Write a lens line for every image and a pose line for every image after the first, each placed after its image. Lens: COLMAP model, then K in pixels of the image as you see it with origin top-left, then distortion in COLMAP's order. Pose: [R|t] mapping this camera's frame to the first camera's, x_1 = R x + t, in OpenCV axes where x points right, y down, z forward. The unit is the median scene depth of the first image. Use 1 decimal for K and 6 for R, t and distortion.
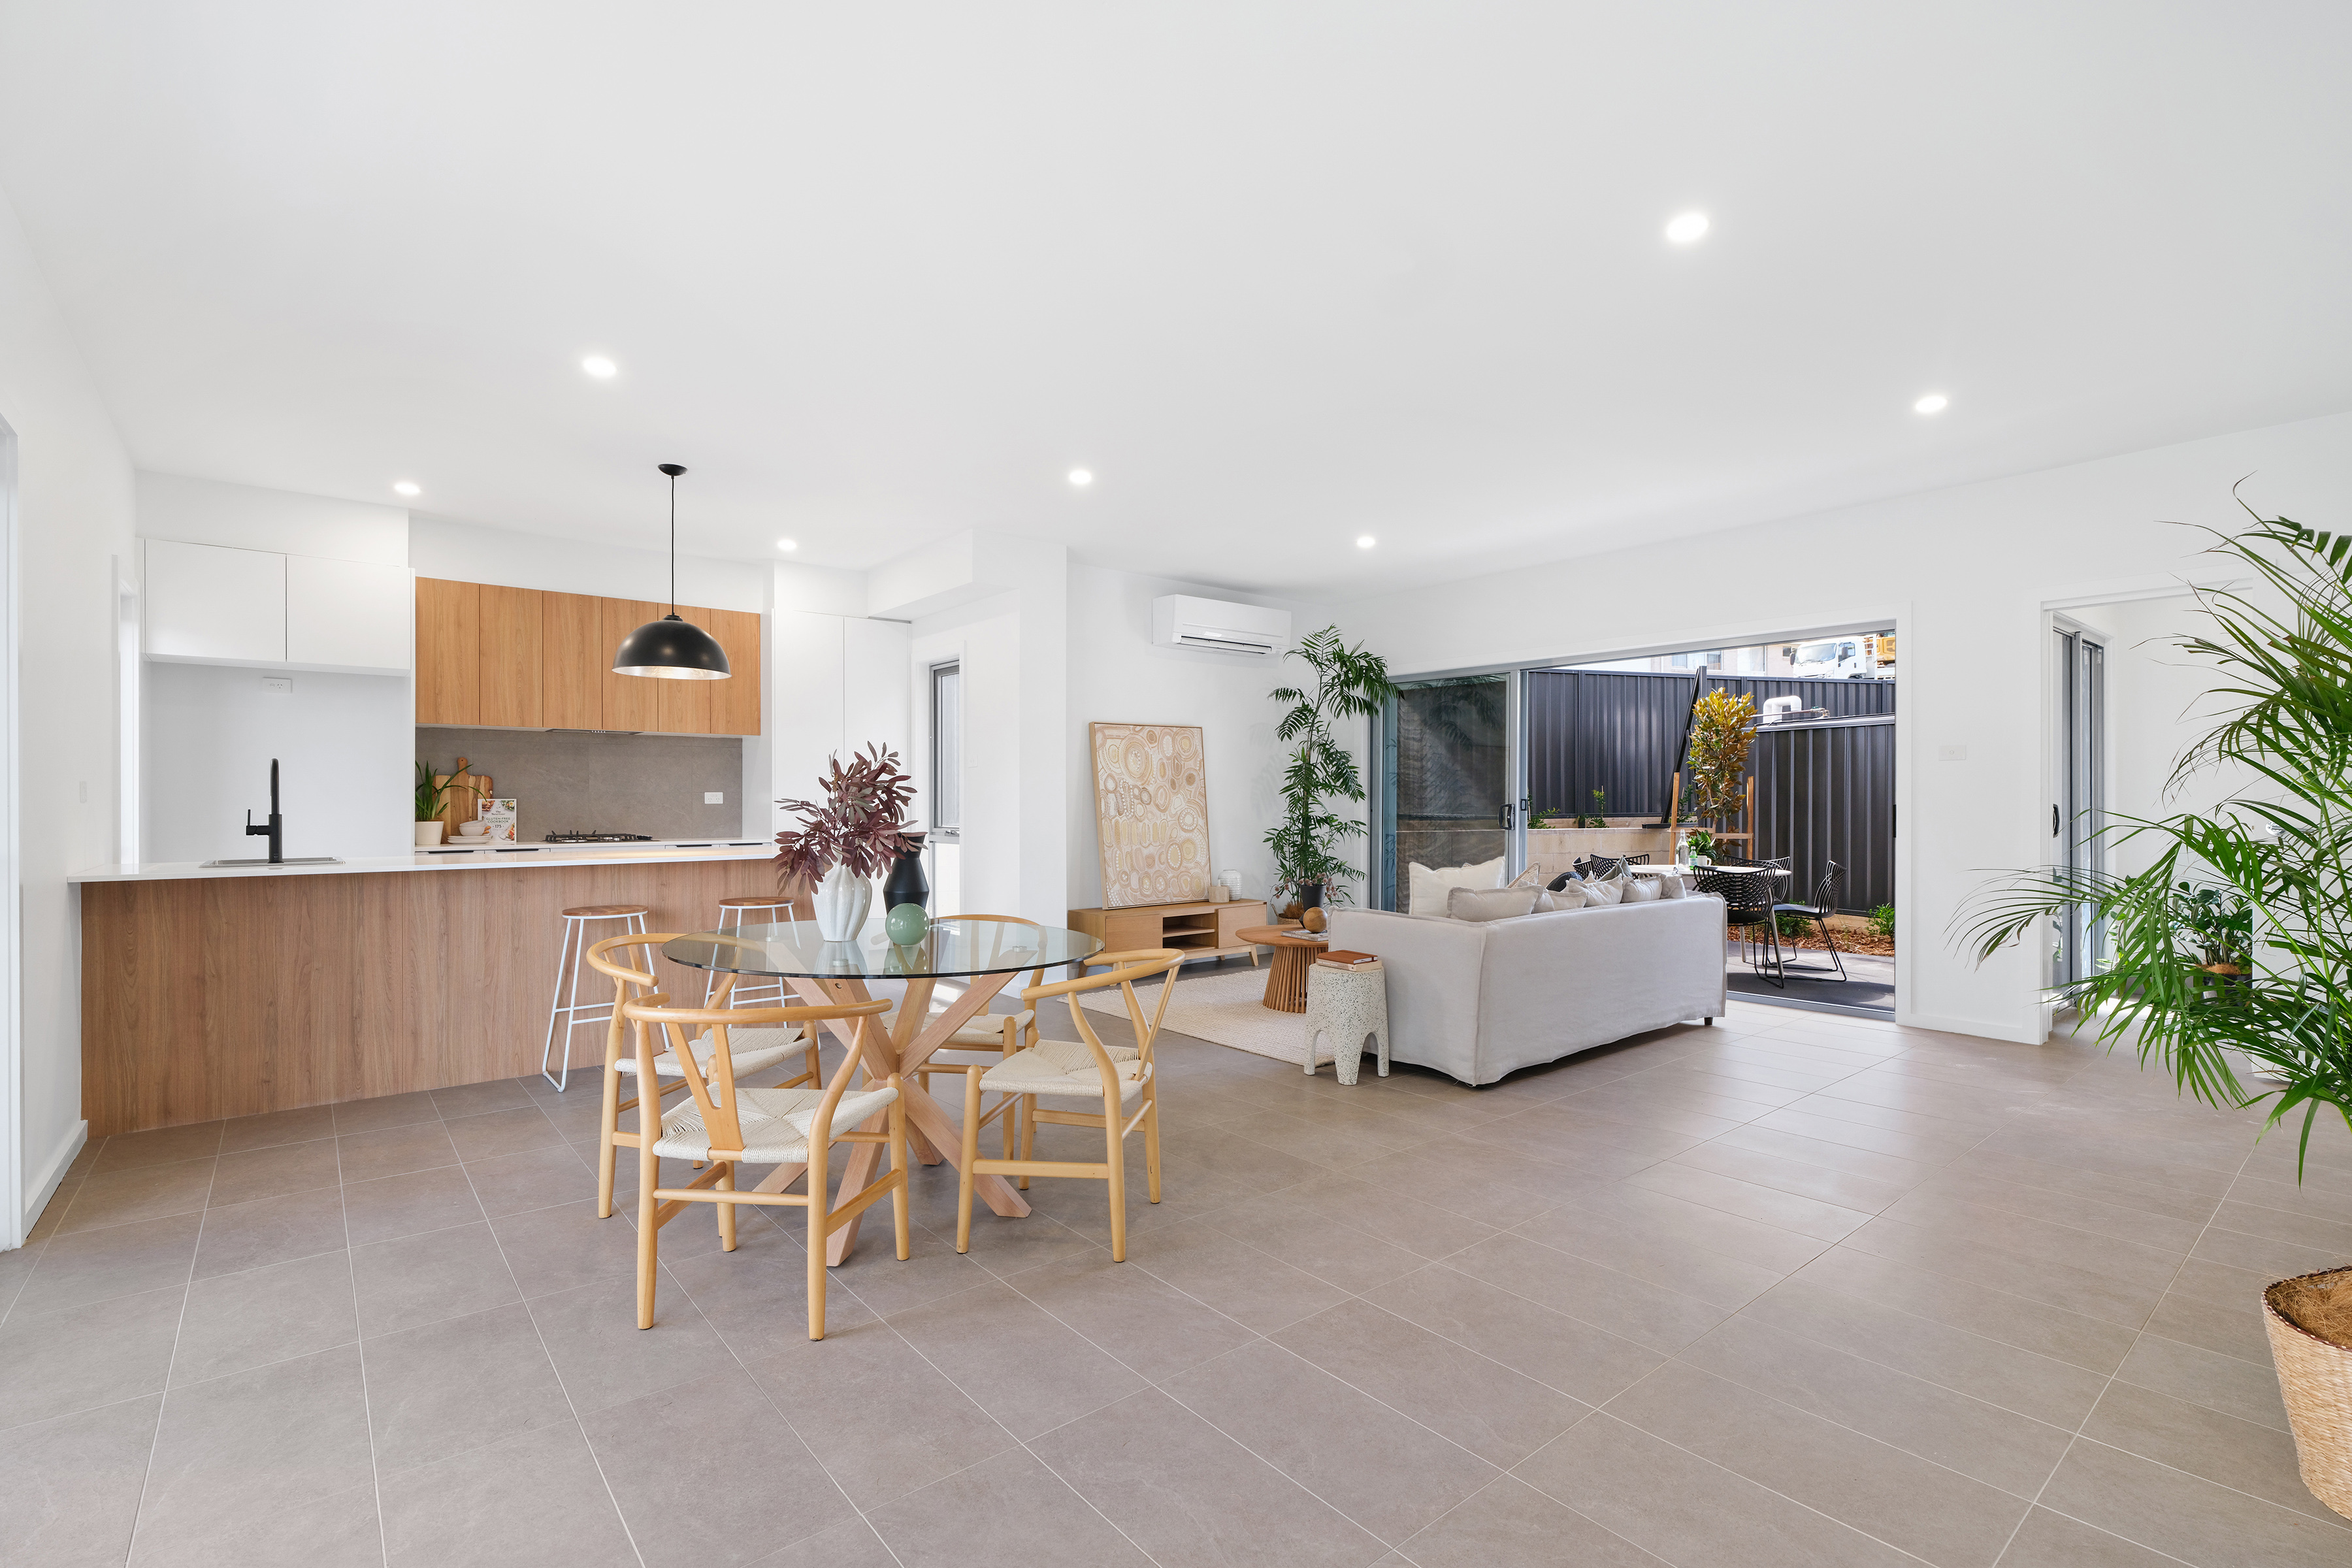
lens RADIAL K [[1083.2, 0, 1176.0], [0, 1083.2, 784.0], [0, 0, 1]] dist [-0.000670, -0.000086]
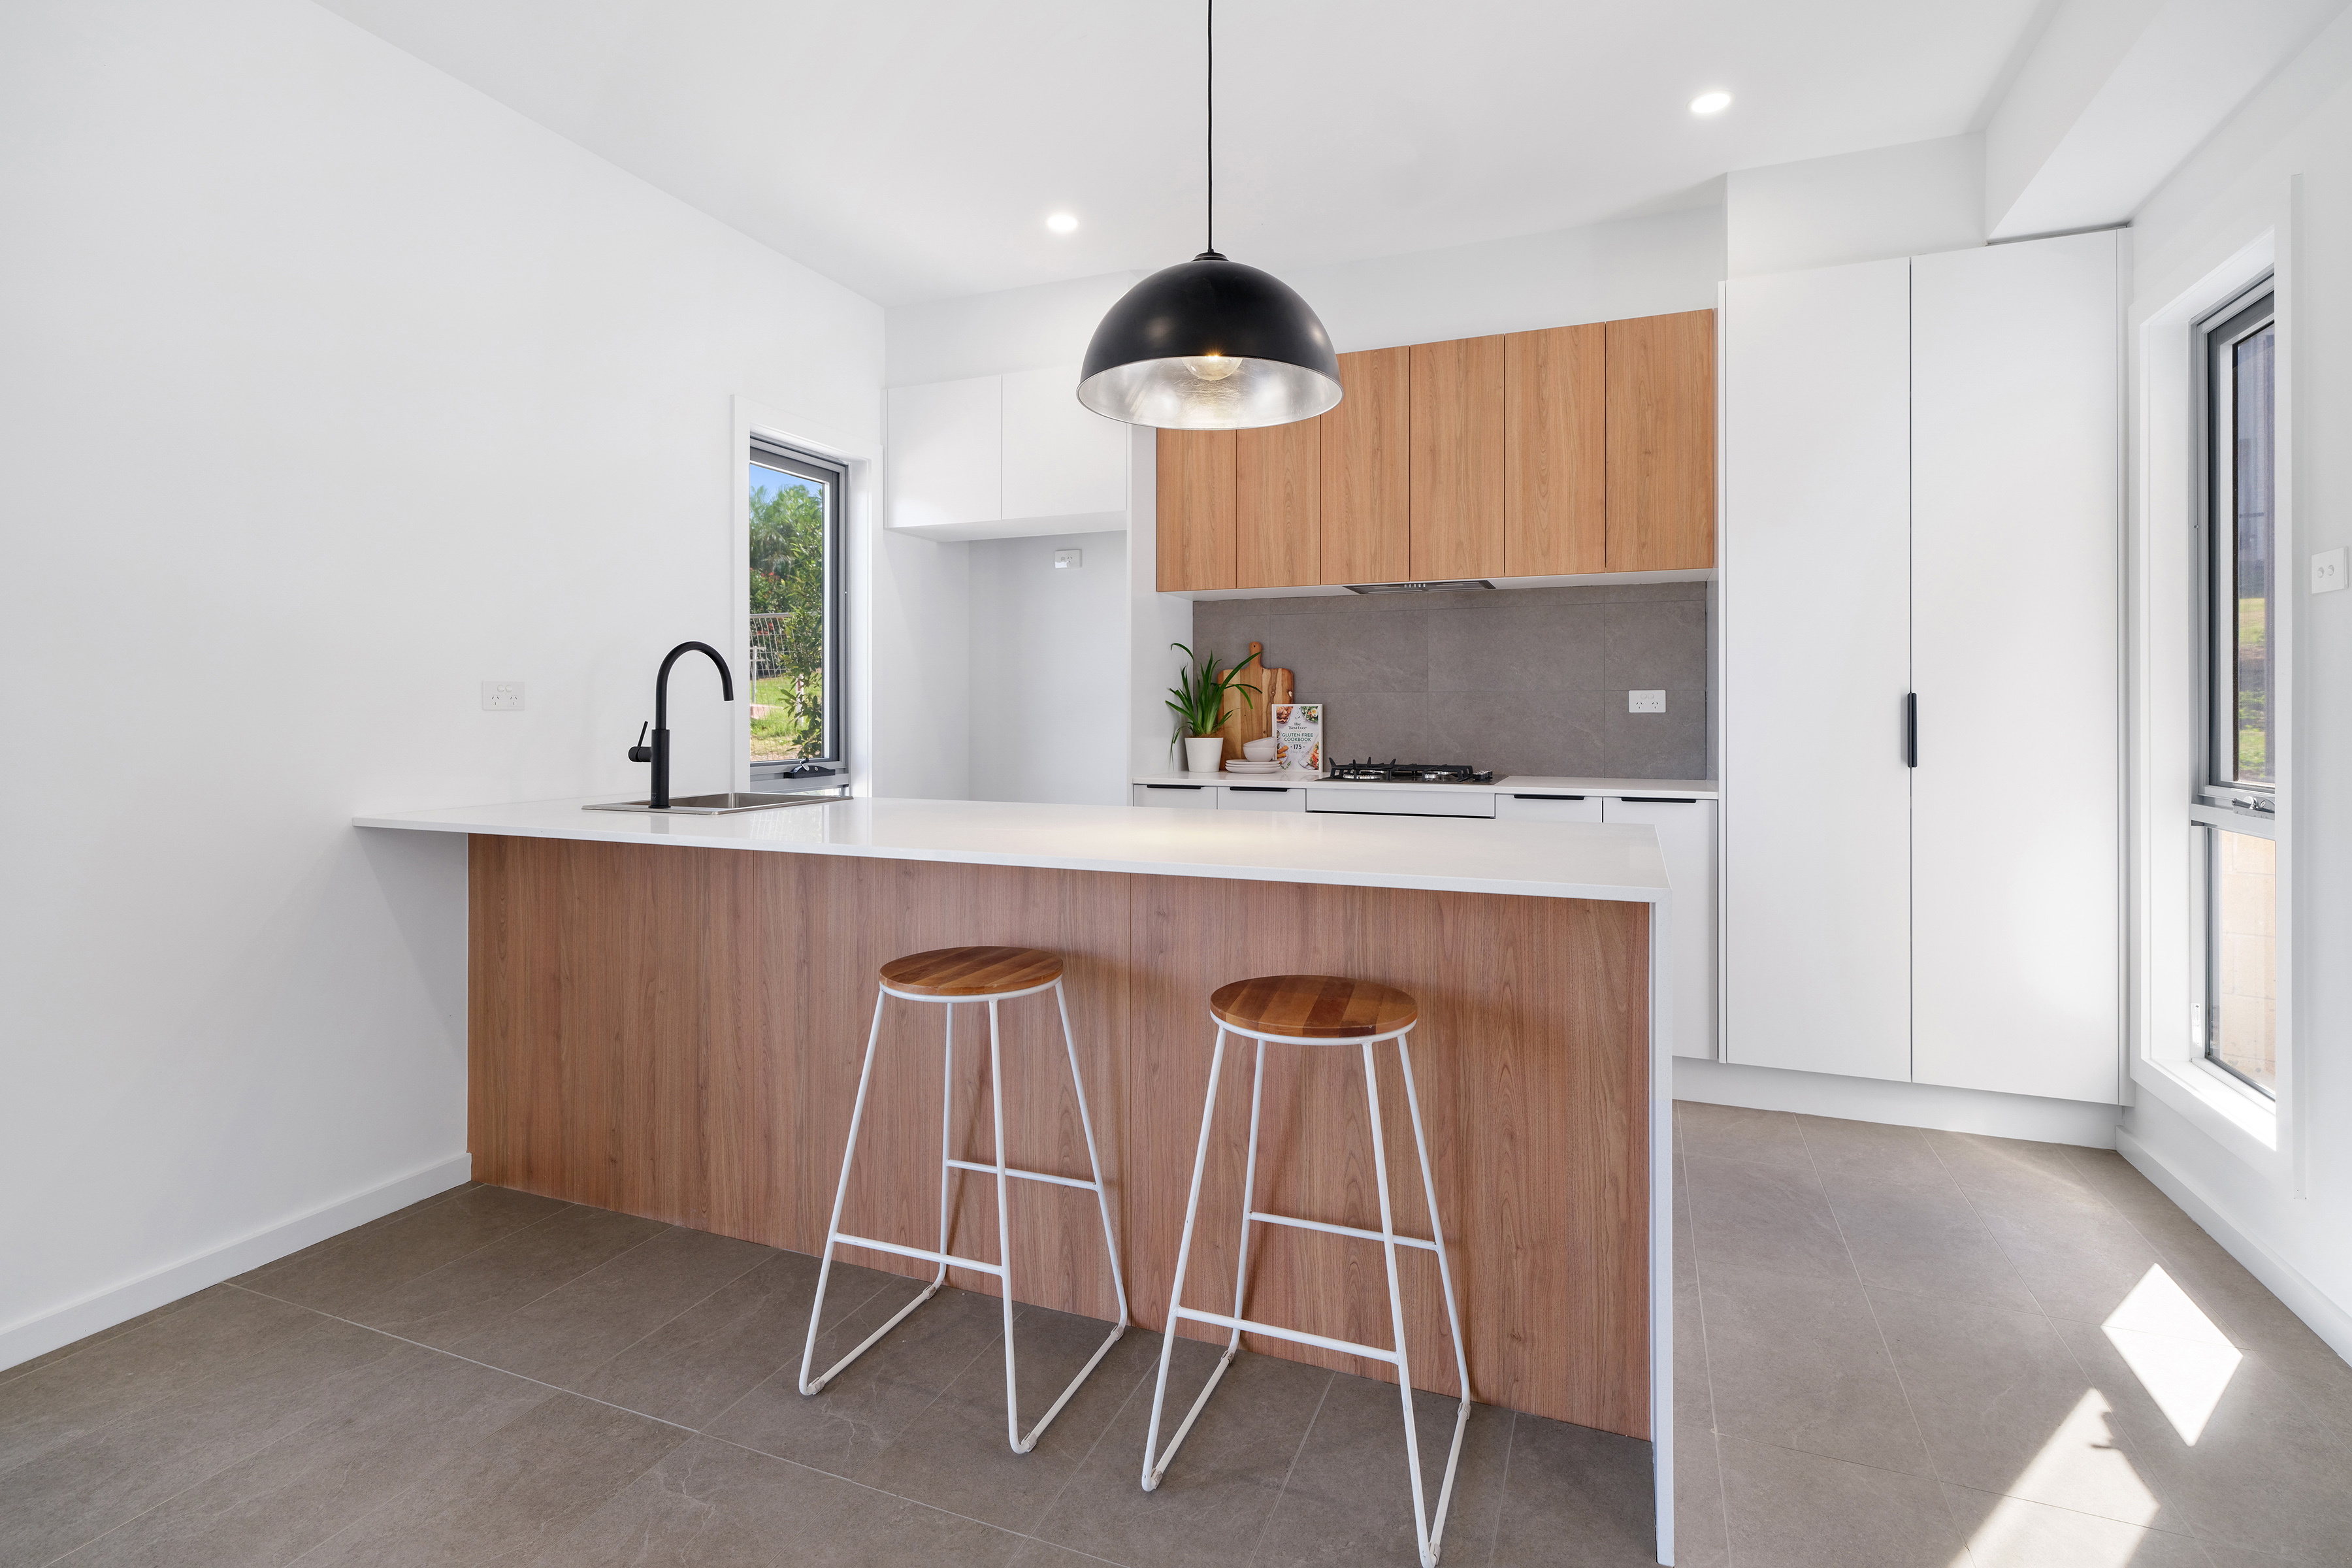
lens RADIAL K [[1117.7, 0, 1177.5], [0, 1117.7, 711.5], [0, 0, 1]] dist [-0.012042, 0.000024]
pose [[0.485163, 0.002557, -0.874420, -0.119607], [0.014347, 0.999838, 0.010884, 0.014696], [0.874306, -0.017826, 0.485047, 0.915231]]
